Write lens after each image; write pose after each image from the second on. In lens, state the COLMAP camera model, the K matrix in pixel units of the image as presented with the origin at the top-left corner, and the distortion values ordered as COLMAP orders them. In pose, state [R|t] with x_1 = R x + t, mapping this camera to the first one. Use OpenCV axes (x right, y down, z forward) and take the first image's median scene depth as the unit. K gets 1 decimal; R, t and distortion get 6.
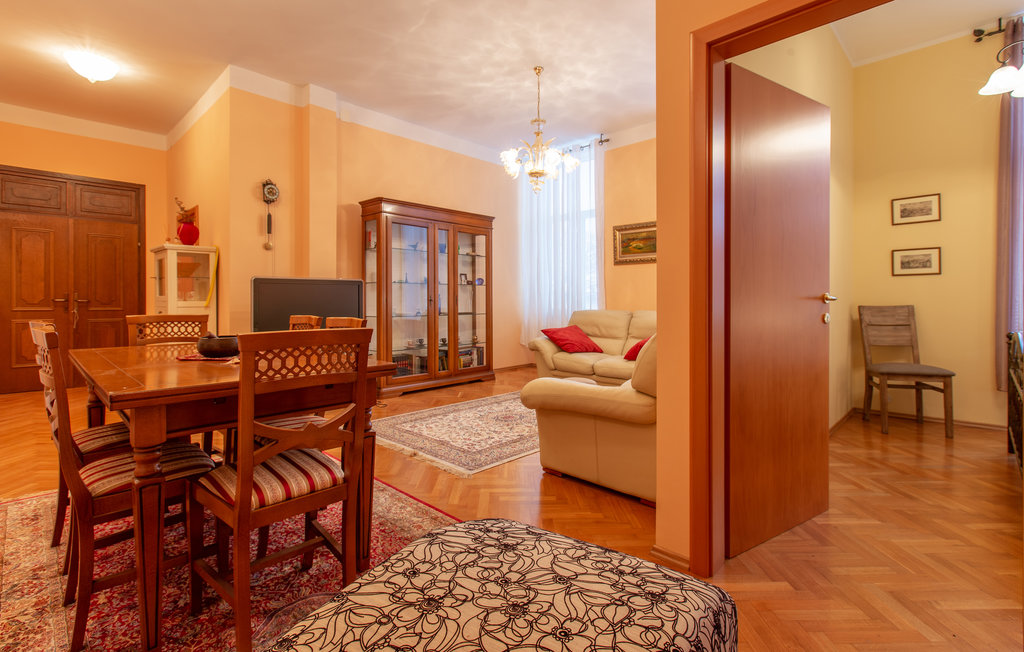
lens RADIAL K [[473.6, 0, 512.9], [0, 473.6, 302.5], [0, 0, 1]] dist [0.001311, 0.000157]
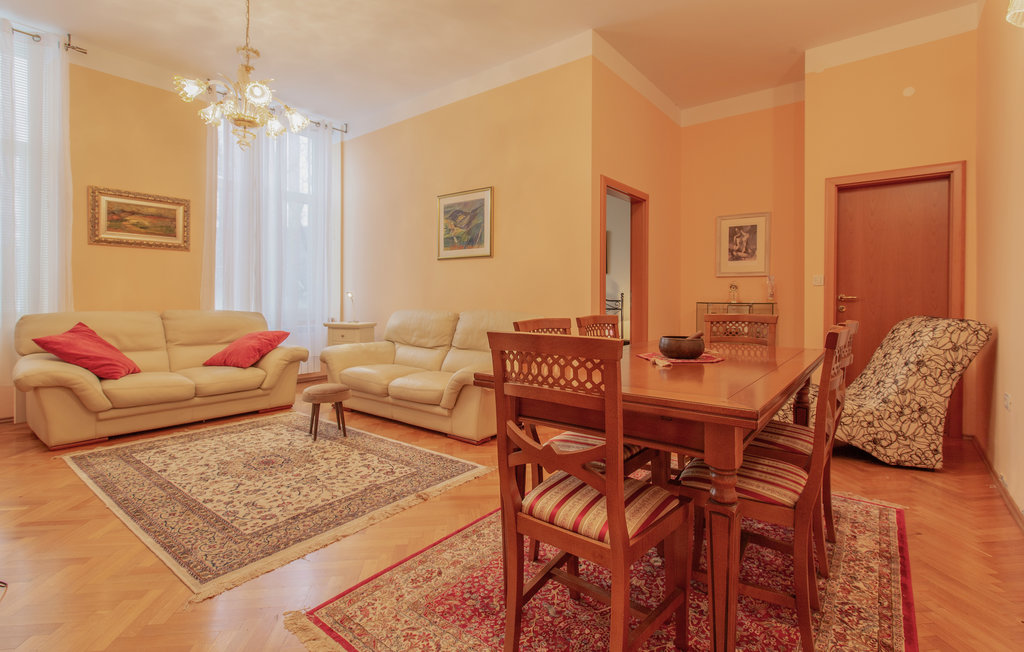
lens RADIAL K [[473.6, 0, 512.9], [0, 473.6, 302.5], [0, 0, 1]] dist [0.001311, 0.000157]
pose [[-0.106364, -0.010698, 0.994270, -0.775902], [0.000711, 0.999941, 0.010835, -0.005439], [-0.994327, 0.001859, -0.106350, 0.728429]]
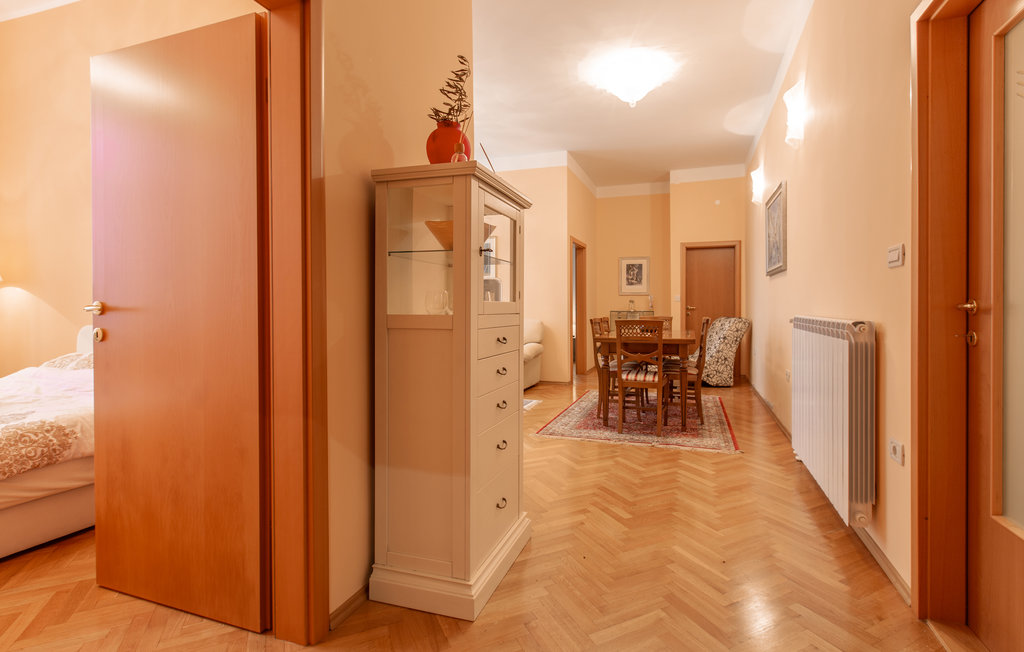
lens RADIAL K [[518.2, 0, 515.3], [0, 518.2, 312.6], [0, 0, 1]] dist [-0.001045, -0.000028]
pose [[-0.438282, -0.006773, 0.898812, -1.369312], [0.004280, 0.999945, 0.009623, -0.007189], [-0.898827, 0.008064, -0.438229, 1.417698]]
